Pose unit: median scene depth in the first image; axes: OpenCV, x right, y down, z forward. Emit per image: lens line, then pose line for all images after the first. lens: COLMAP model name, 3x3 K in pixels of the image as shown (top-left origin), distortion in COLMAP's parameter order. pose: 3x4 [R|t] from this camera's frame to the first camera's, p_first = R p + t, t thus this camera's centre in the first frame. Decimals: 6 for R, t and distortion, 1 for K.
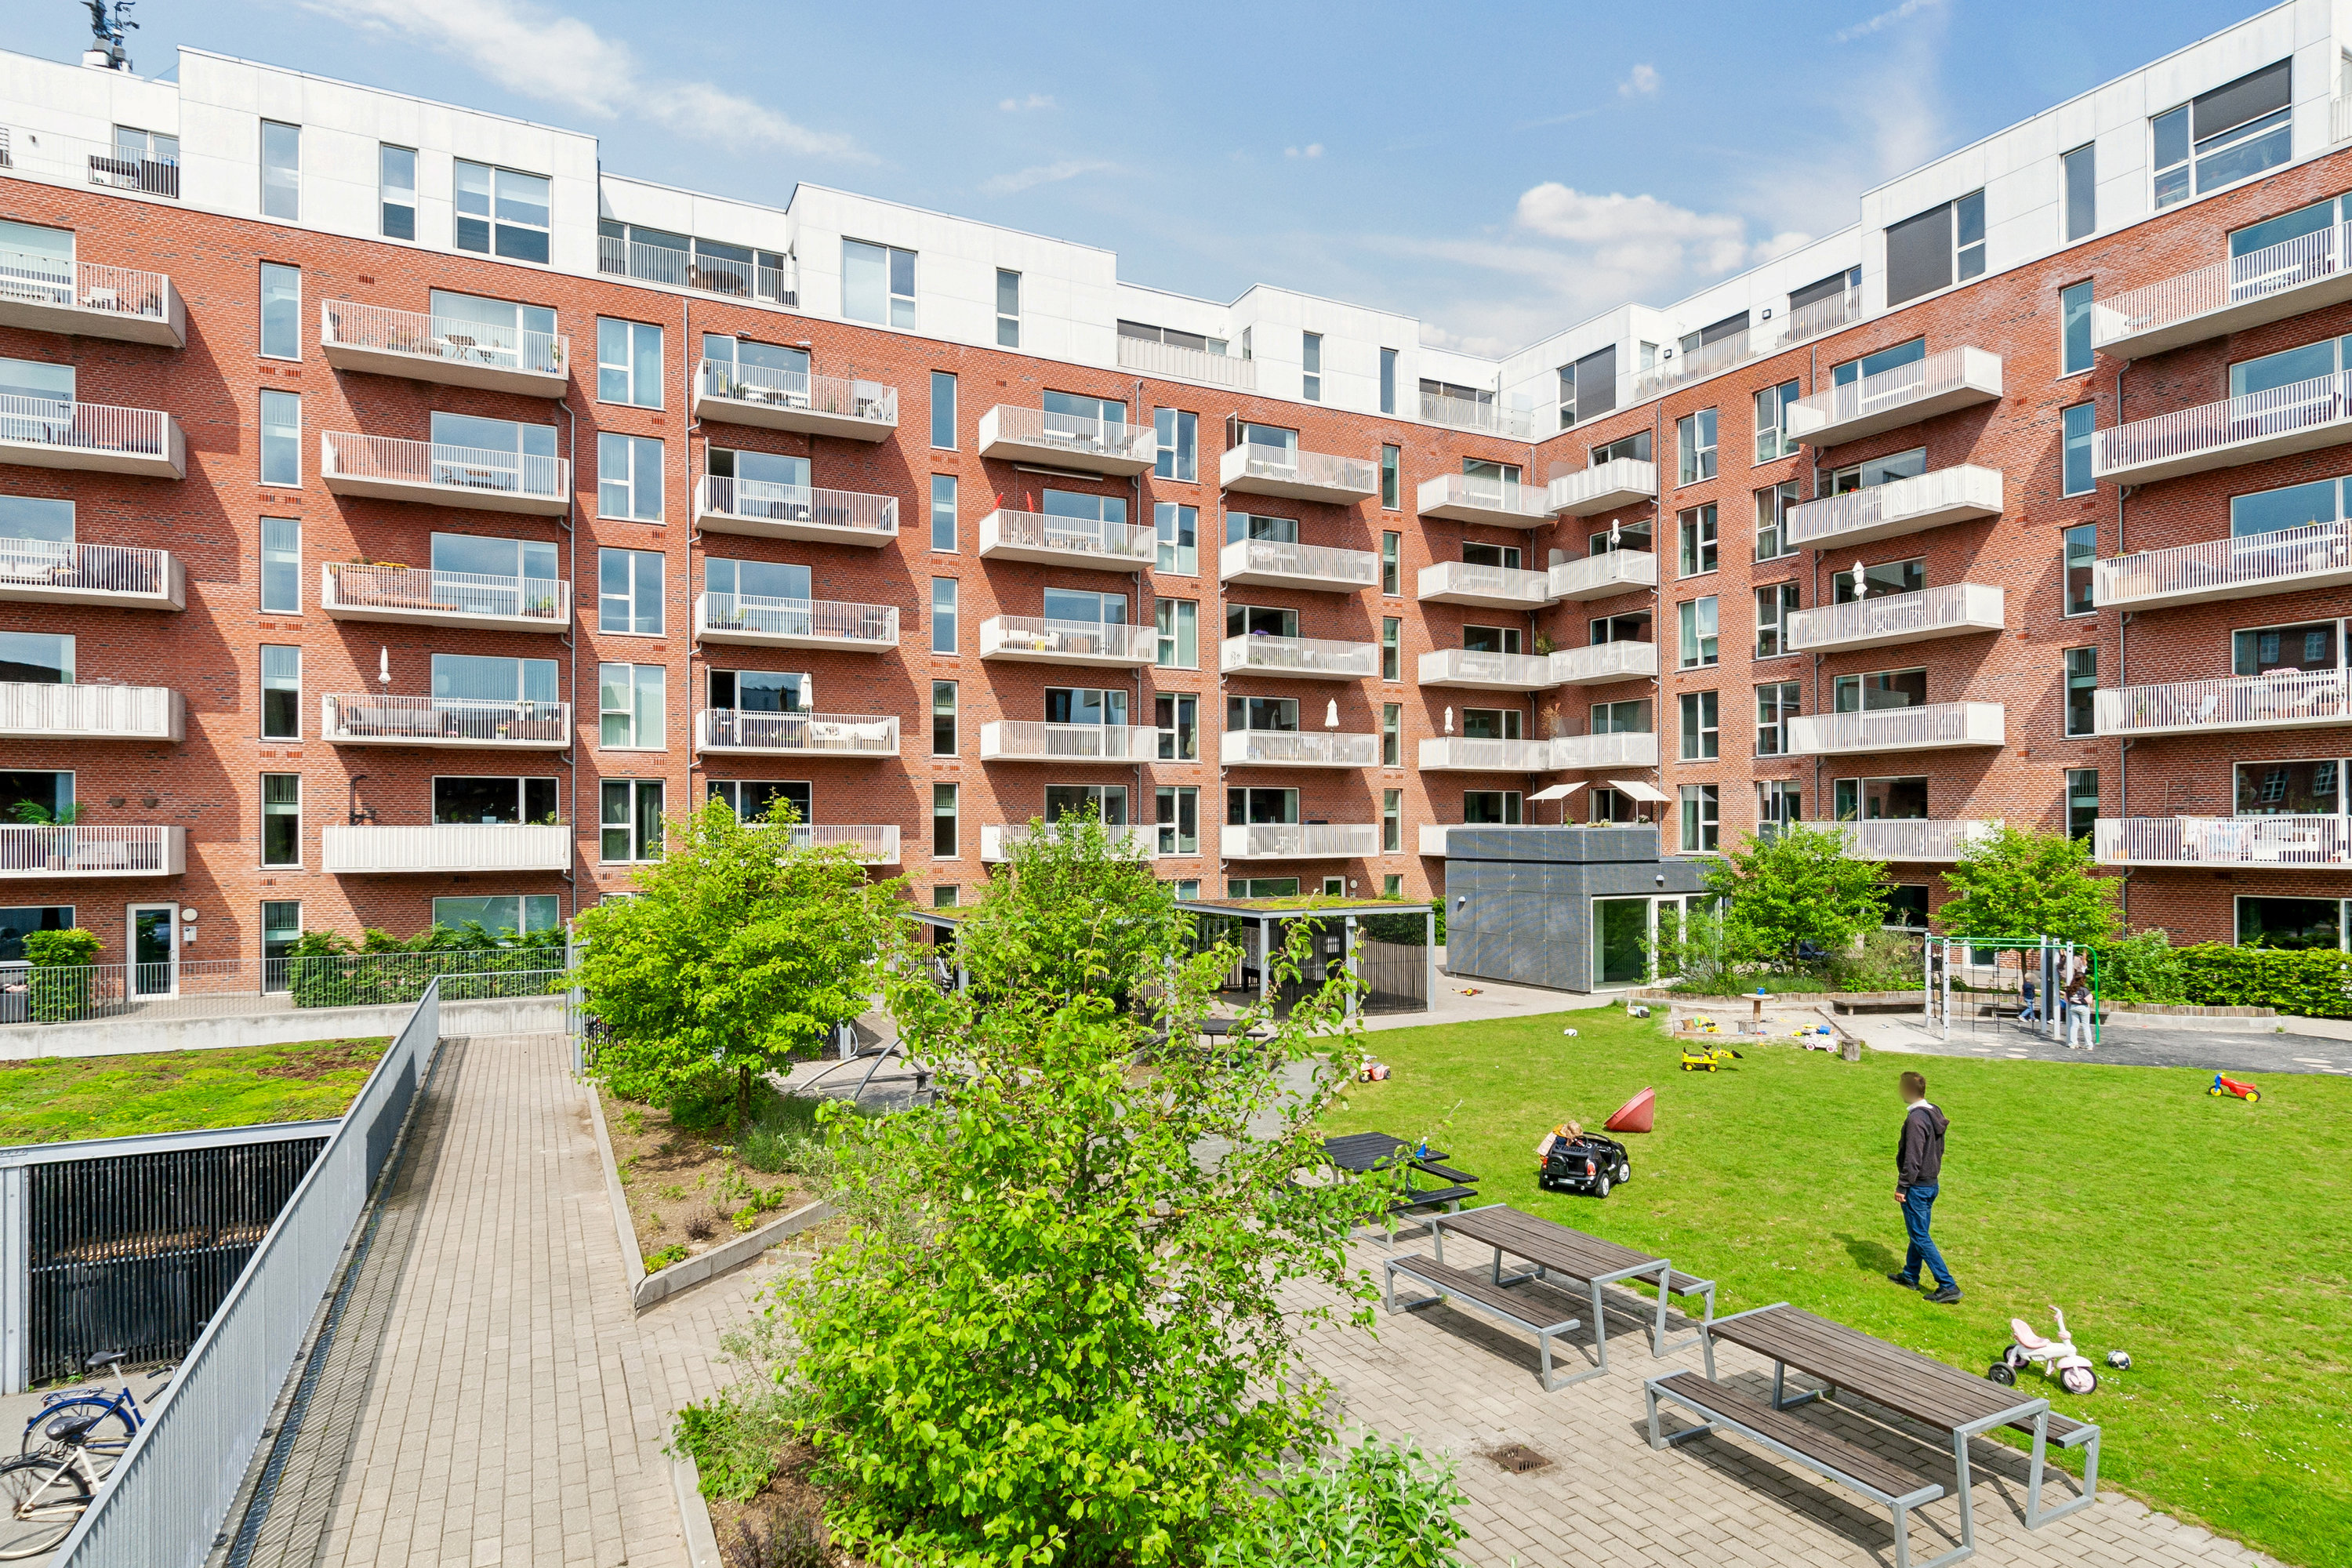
lens RADIAL K [[1228.9, 0, 1180.1], [0, 1228.9, 801.7], [0, 0, 1]] dist [0.011344, -0.013399]
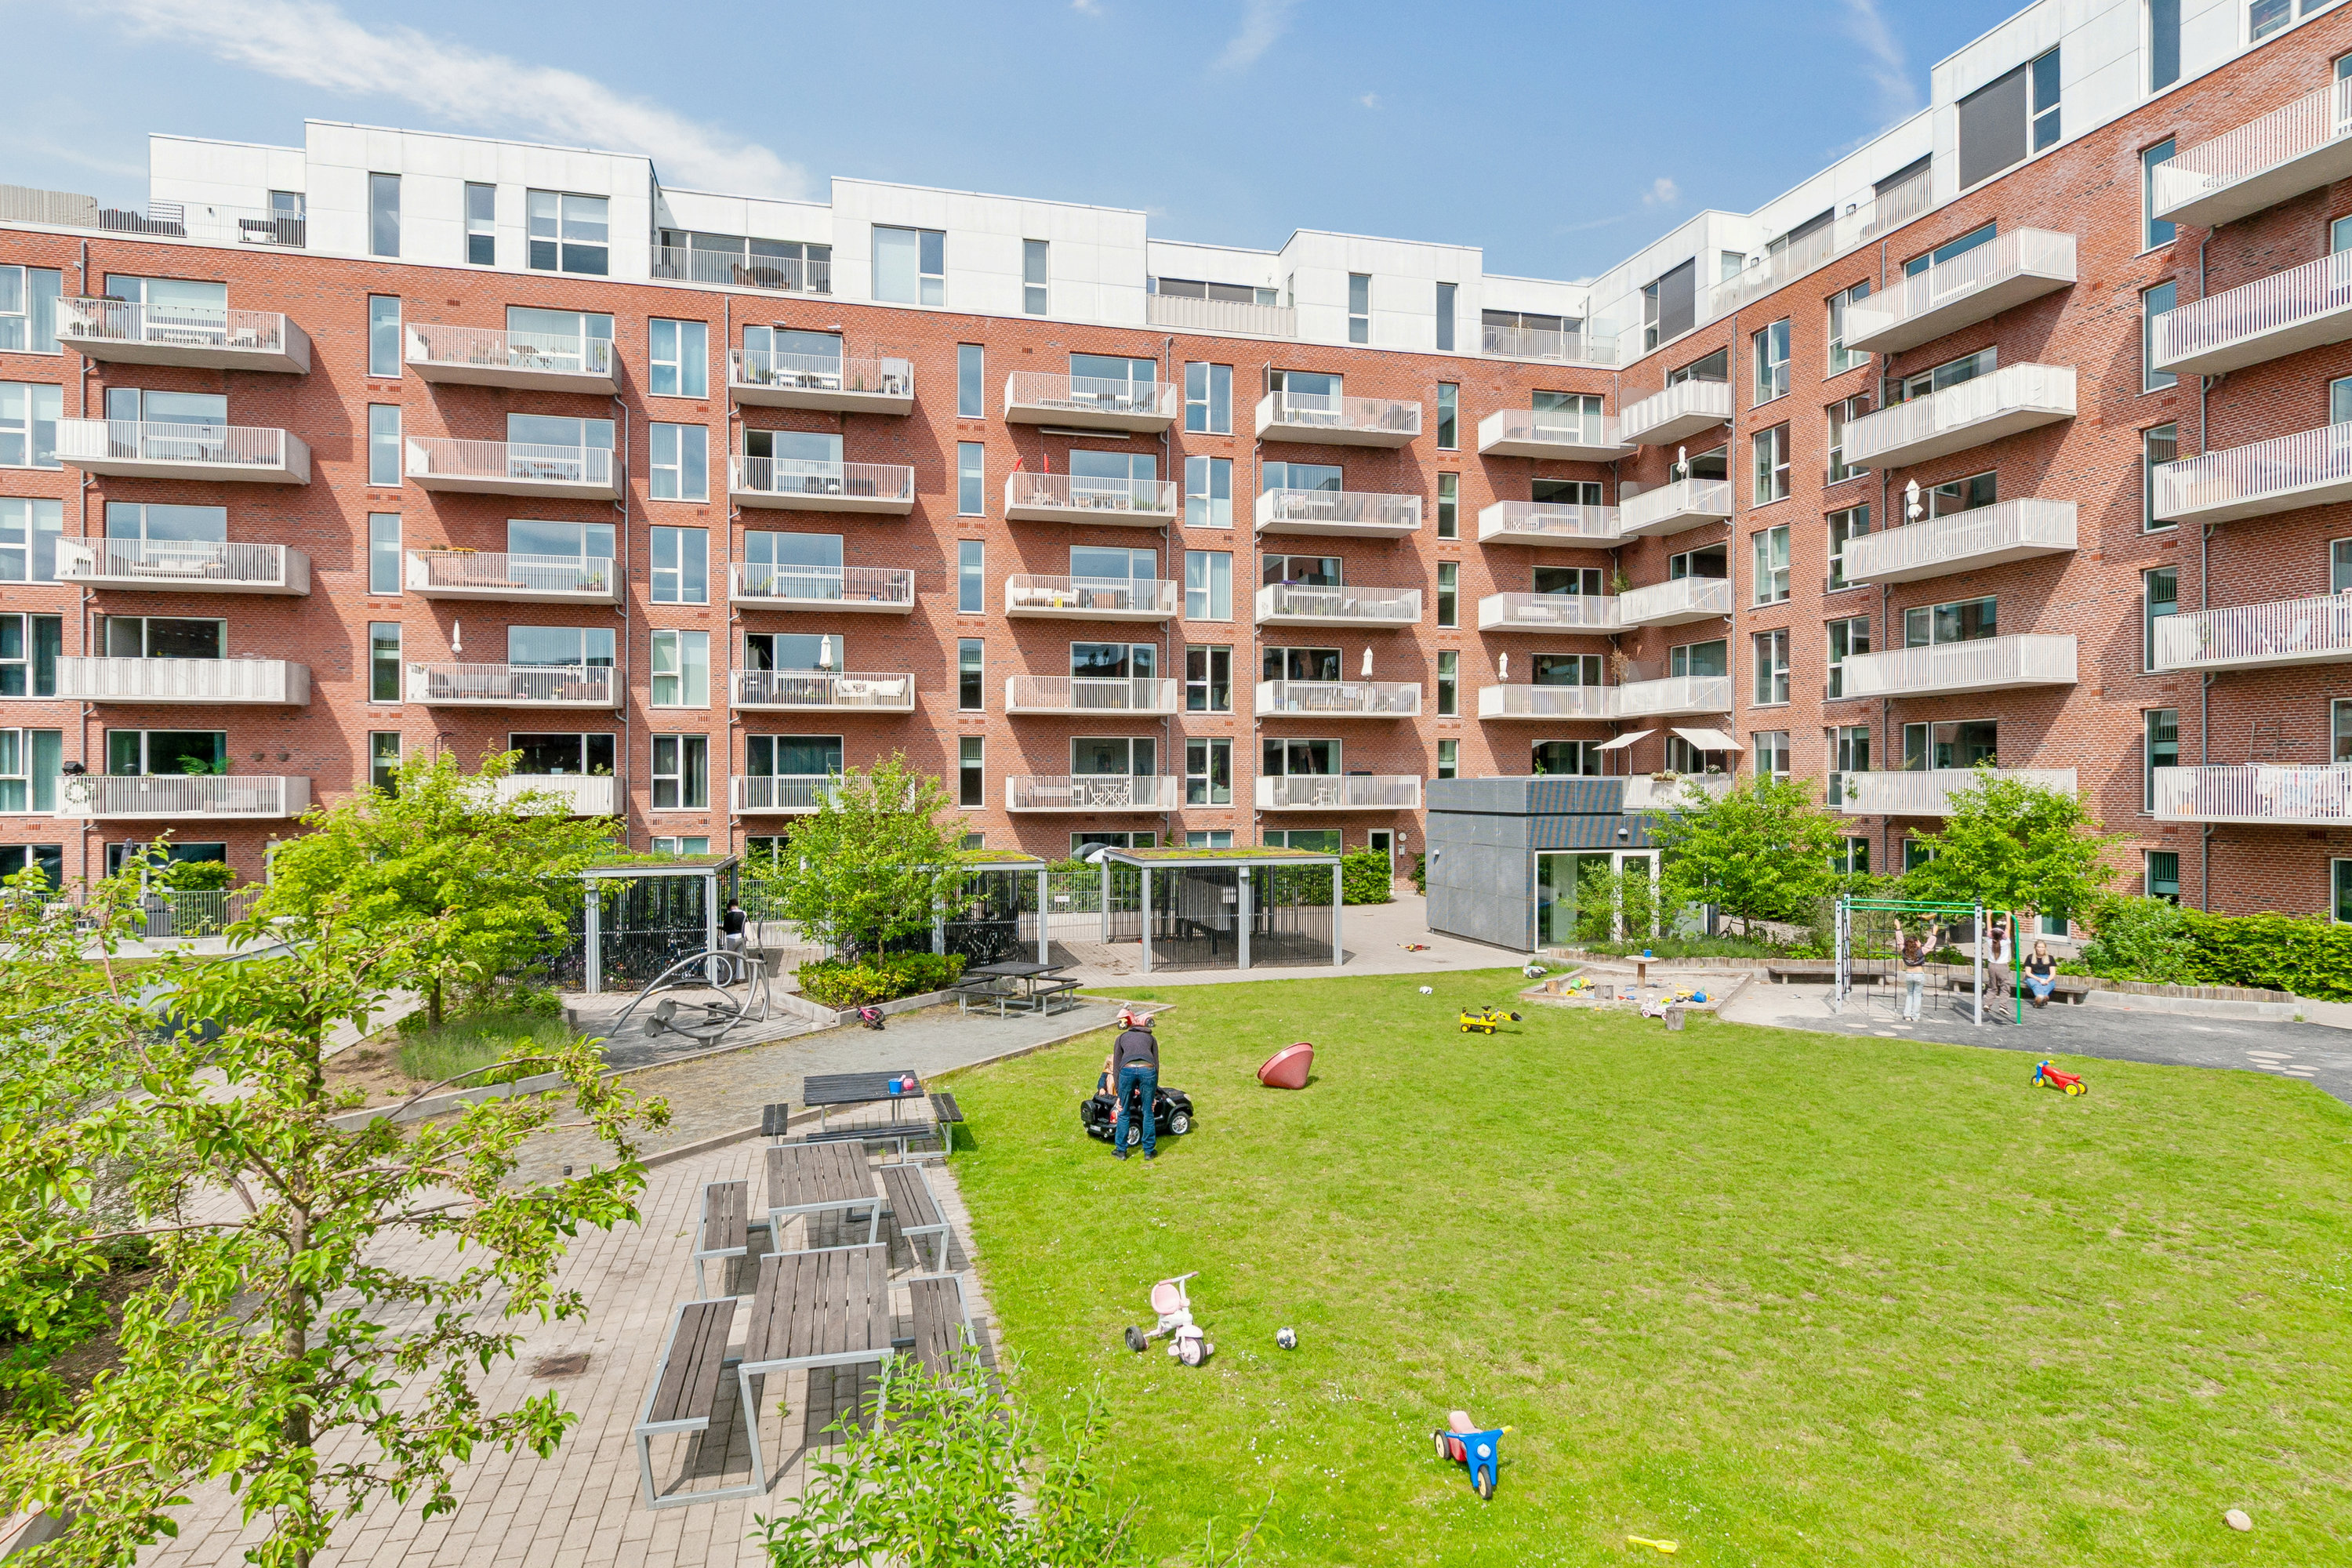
lens RADIAL K [[1222.7, 0, 1180.1], [0, 1222.7, 761.0], [0, 0, 1]] dist [0.013811, -0.014317]
pose [[0.976903, -0.003029, -0.213664, 0.220860], [0.004031, 0.999983, 0.004252, 0.002652], [0.213647, -0.005015, 0.976898, 0.018062]]
